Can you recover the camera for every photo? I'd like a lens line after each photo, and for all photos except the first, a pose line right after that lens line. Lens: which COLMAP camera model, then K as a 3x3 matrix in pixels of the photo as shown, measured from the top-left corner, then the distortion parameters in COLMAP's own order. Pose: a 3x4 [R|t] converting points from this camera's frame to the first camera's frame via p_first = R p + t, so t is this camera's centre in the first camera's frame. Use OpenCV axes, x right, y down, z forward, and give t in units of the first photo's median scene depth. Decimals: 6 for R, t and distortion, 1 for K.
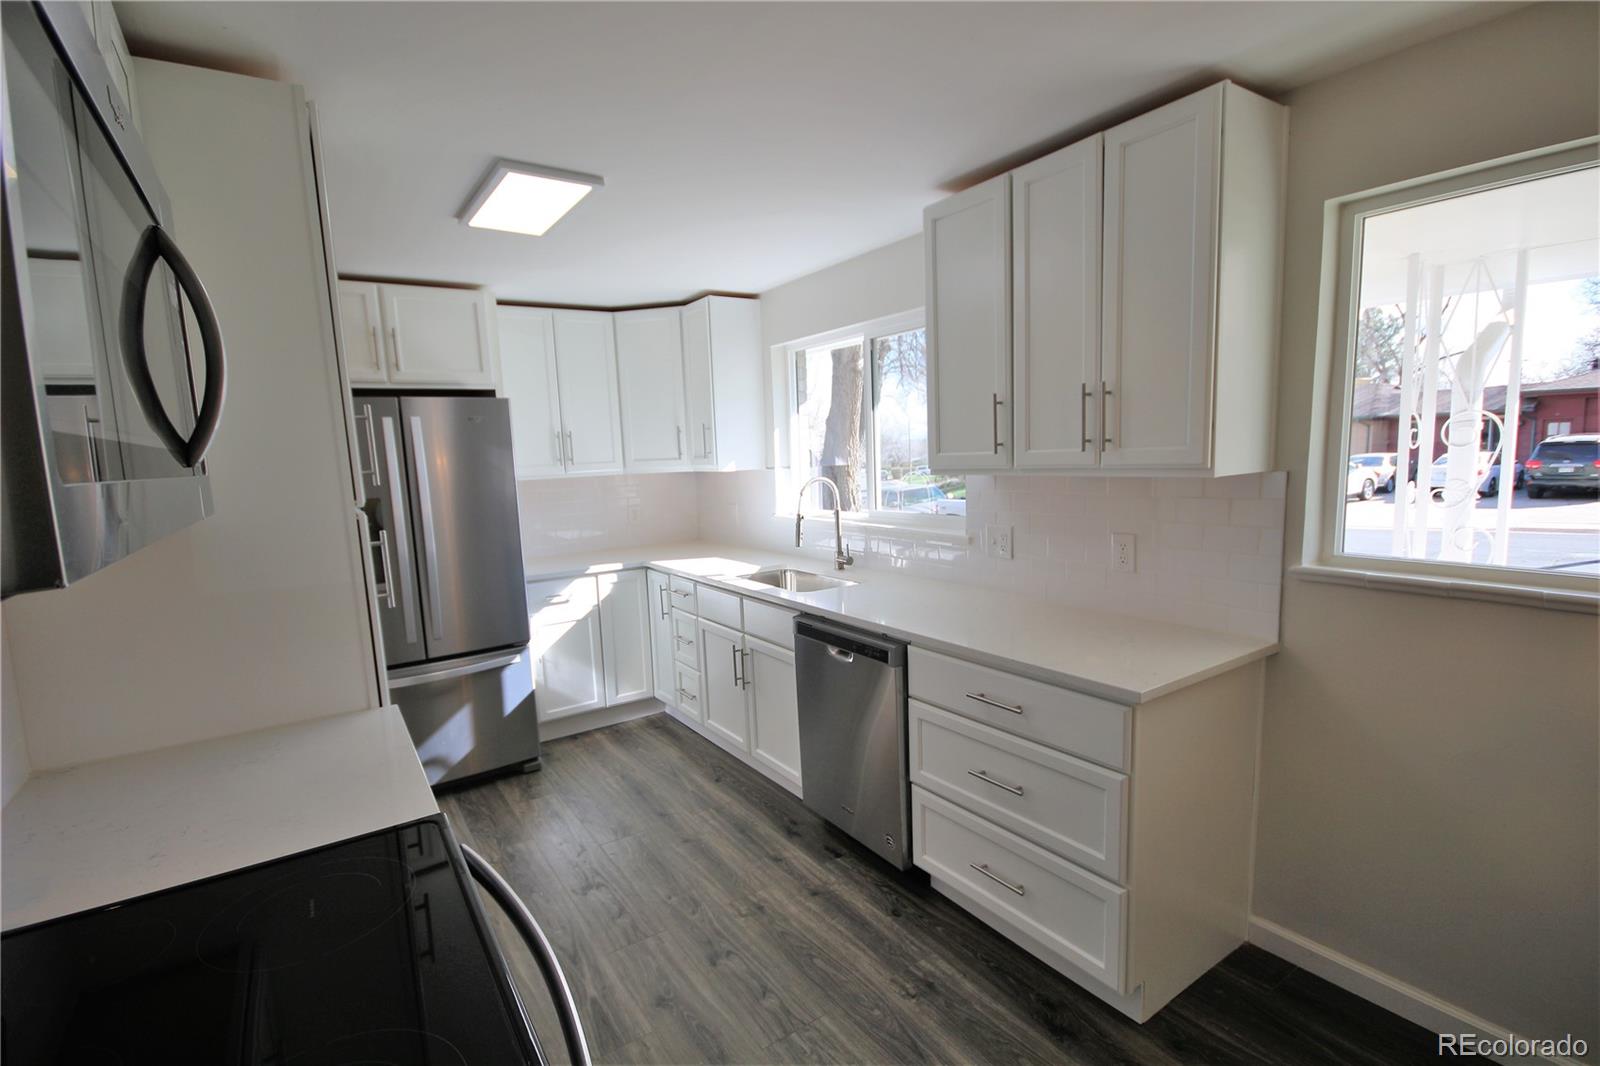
lens RADIAL K [[735.5, 0, 793.1], [0, 735.5, 554.5], [0, 0, 1]] dist [0.003598, -0.014878]
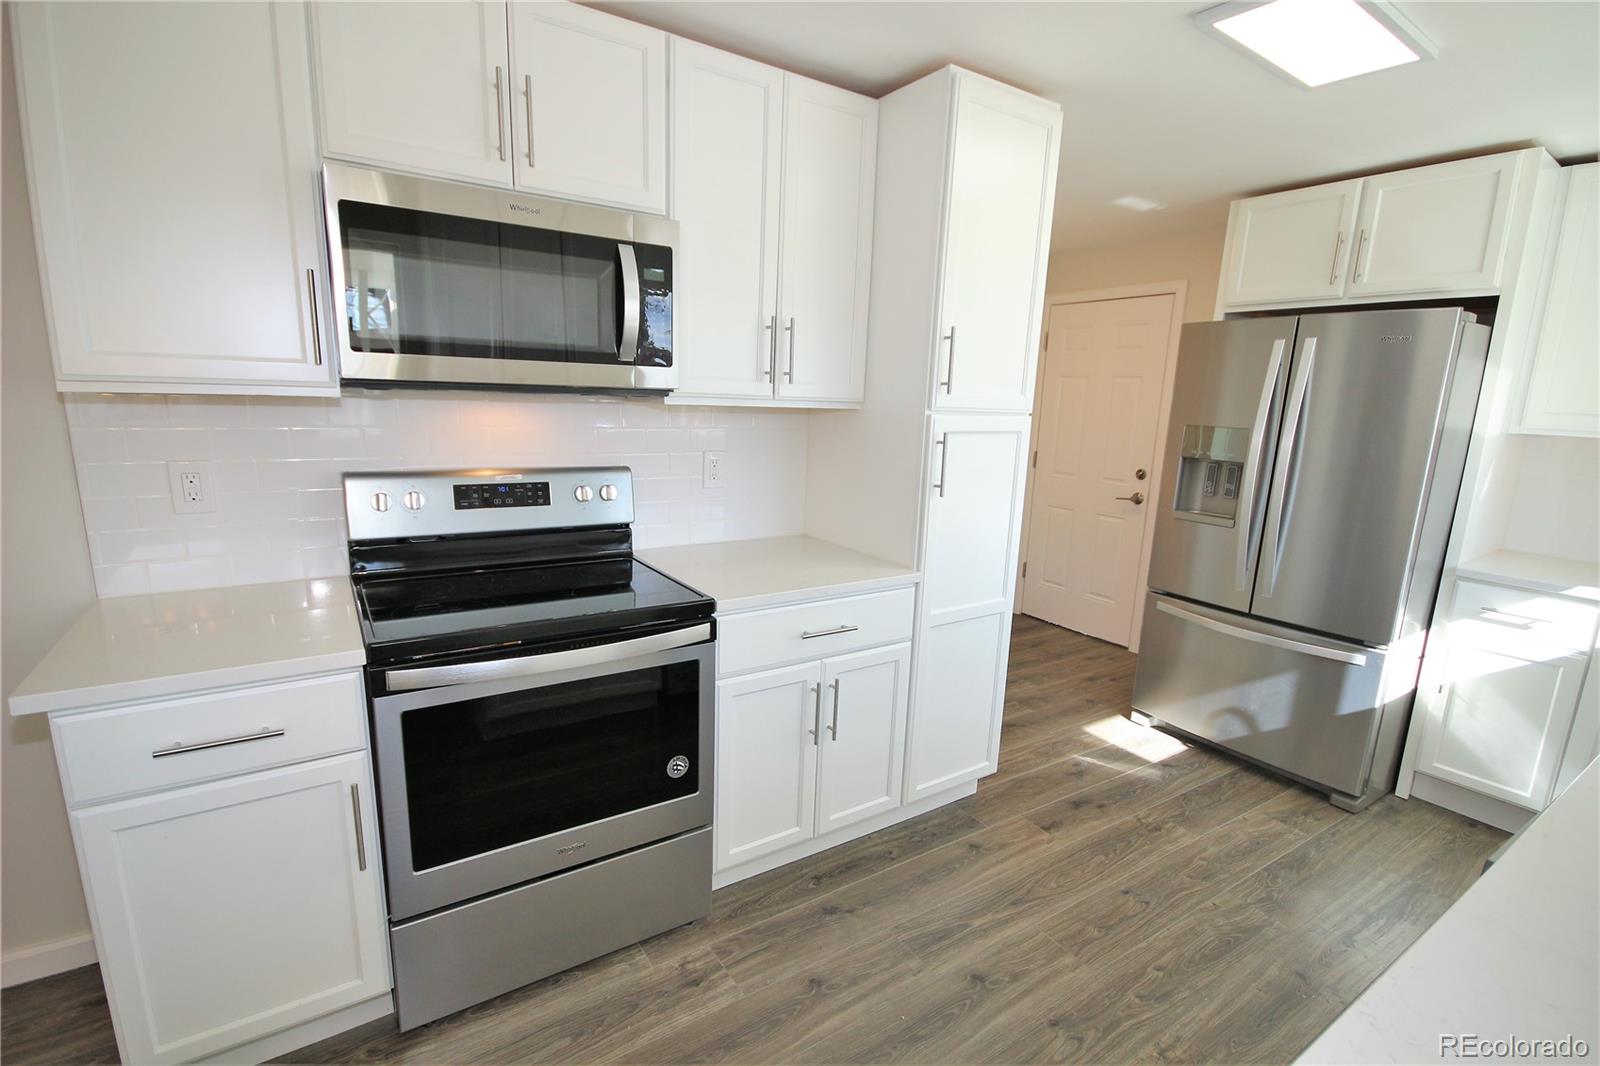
lens RADIAL K [[736.7, 0, 787.5], [0, 736.7, 552.6], [0, 0, 1]] dist [0.006847, -0.011479]
pose [[-0.016941, 0.246241, -0.969061, 0.334112], [-0.170371, 0.954315, 0.245473, -0.049277], [0.985234, 0.169259, 0.025785, 0.368571]]
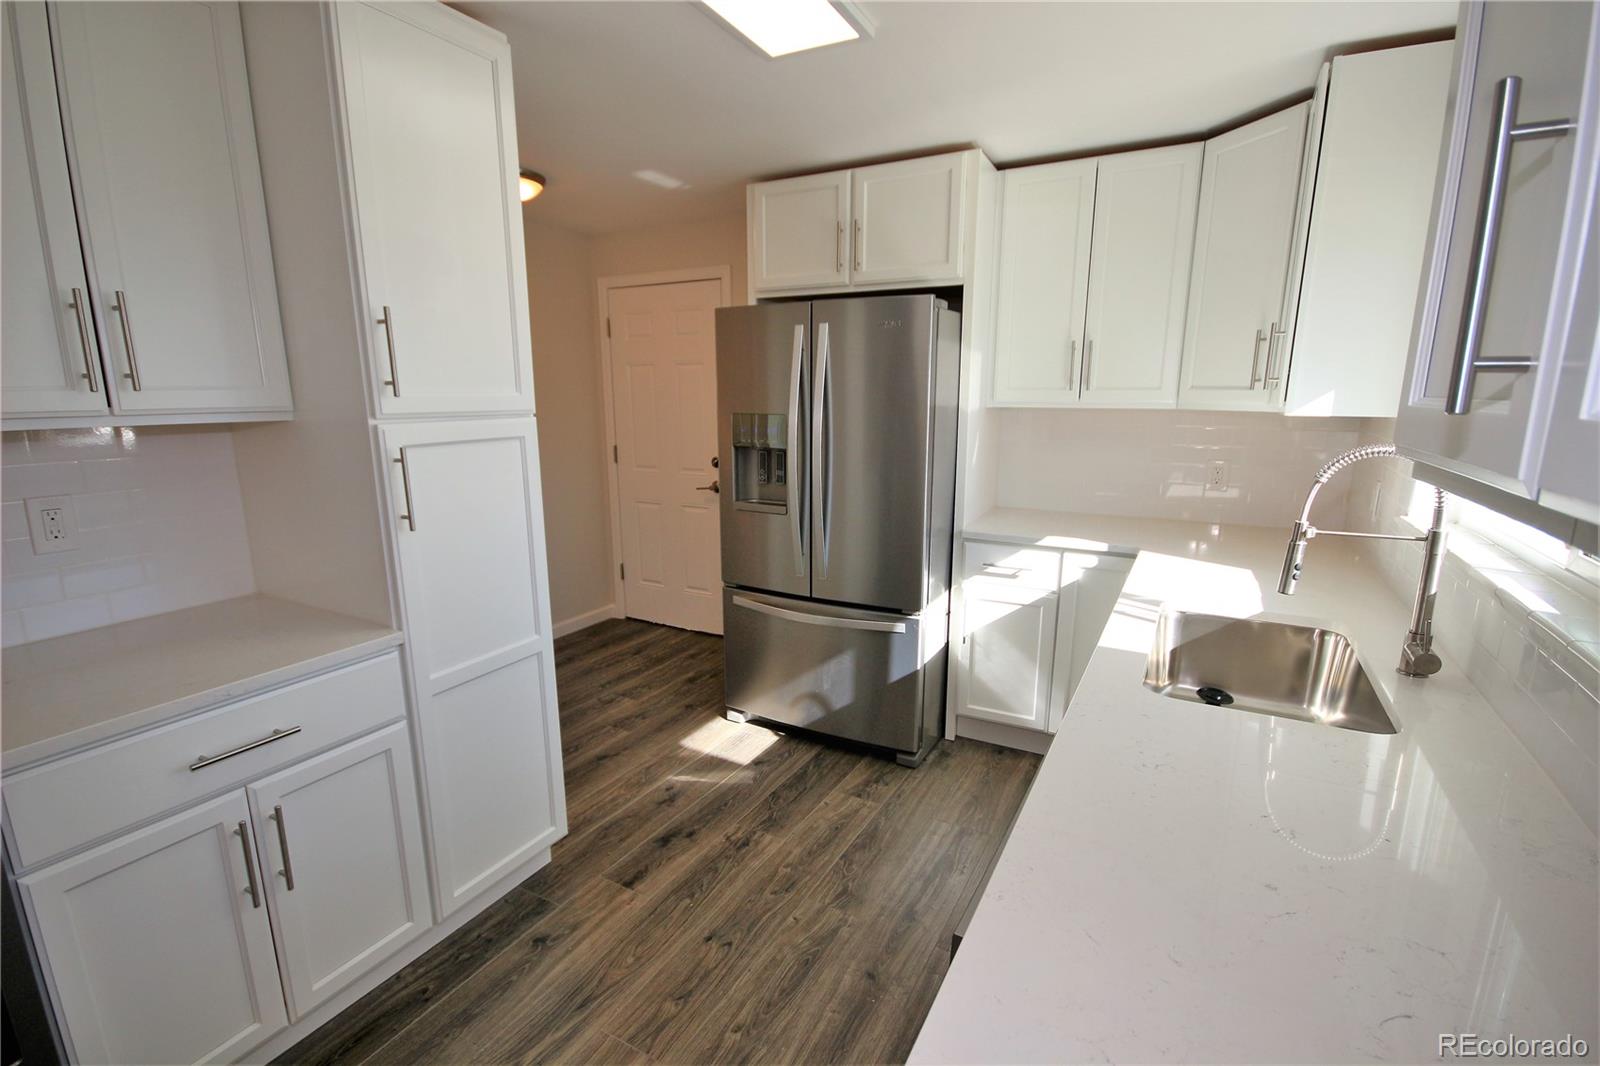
lens RADIAL K [[741.4, 0, 796.4], [0, 741.4, 550.5], [0, 0, 1]] dist [-0.001279, 0.000046]
pose [[0.456965, 0.229384, -0.859398, 0.245737], [-0.140808, 0.972648, 0.184741, -0.073817], [0.878269, 0.036590, 0.476766, 0.492942]]
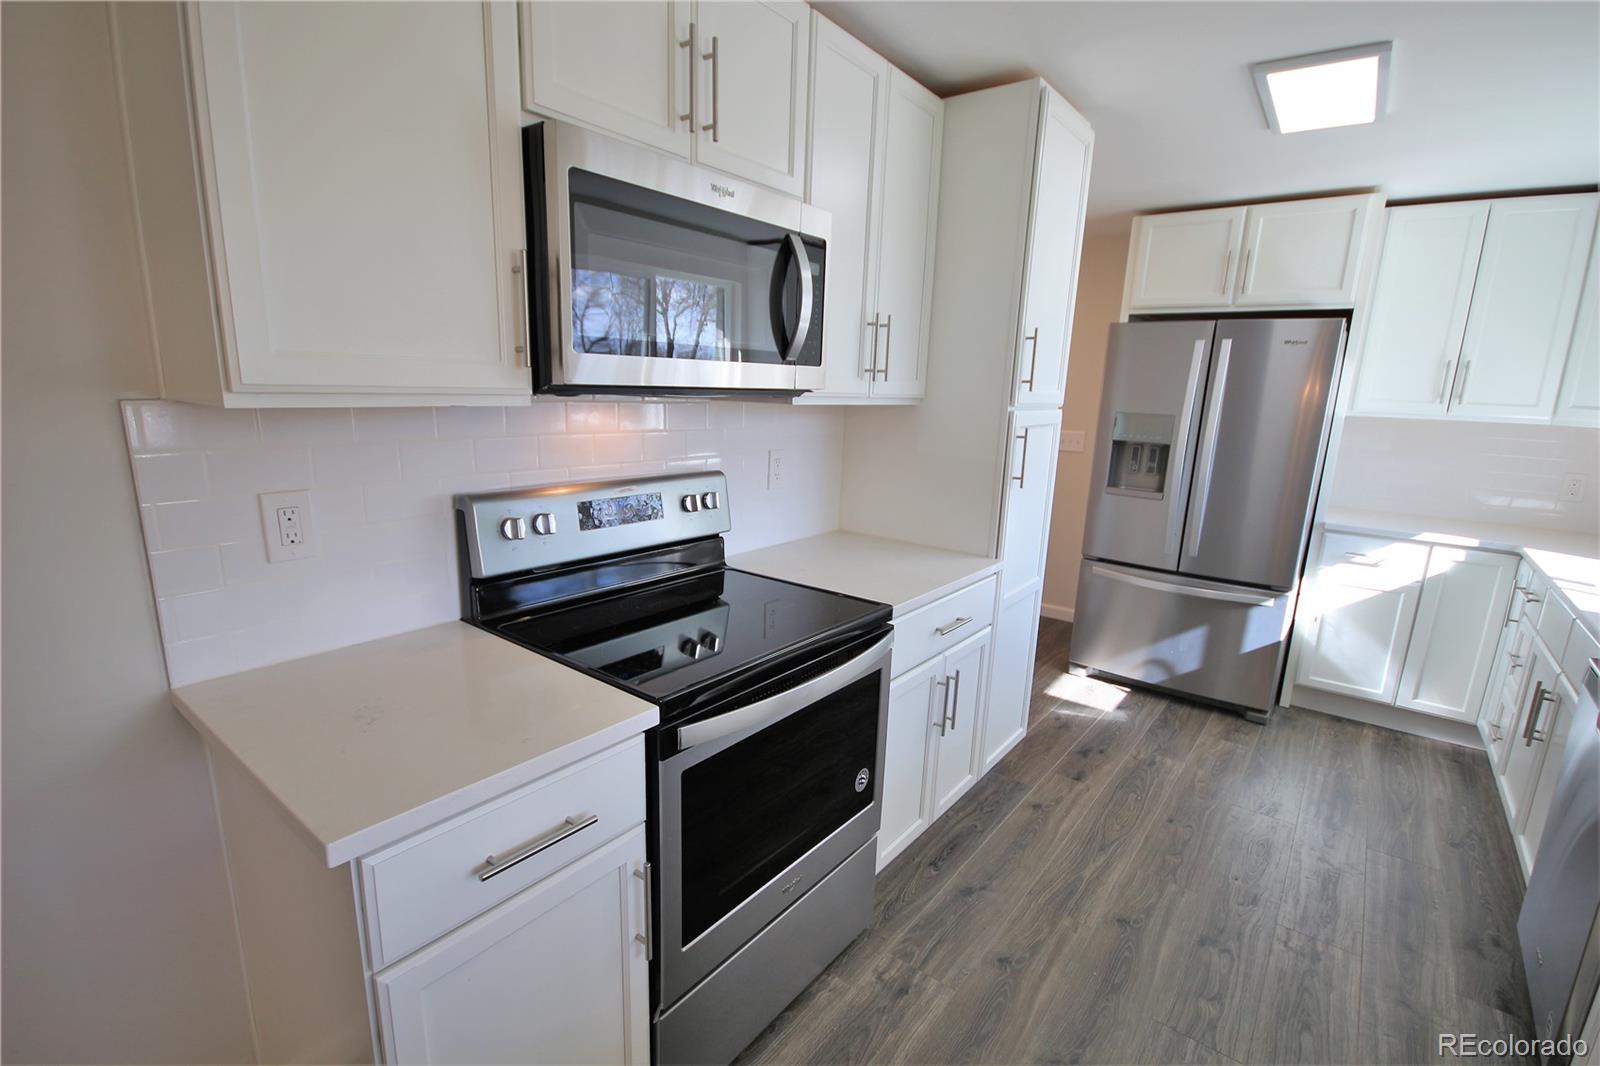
lens RADIAL K [[736.7, 0, 787.5], [0, 736.7, 552.6], [0, 0, 1]] dist [0.006847, -0.011479]
pose [[0.305779, 0.261431, -0.915507, 0.275057], [-0.175876, 0.960525, 0.215544, -0.014127], [0.935717, 0.095107, 0.339688, 0.092590]]
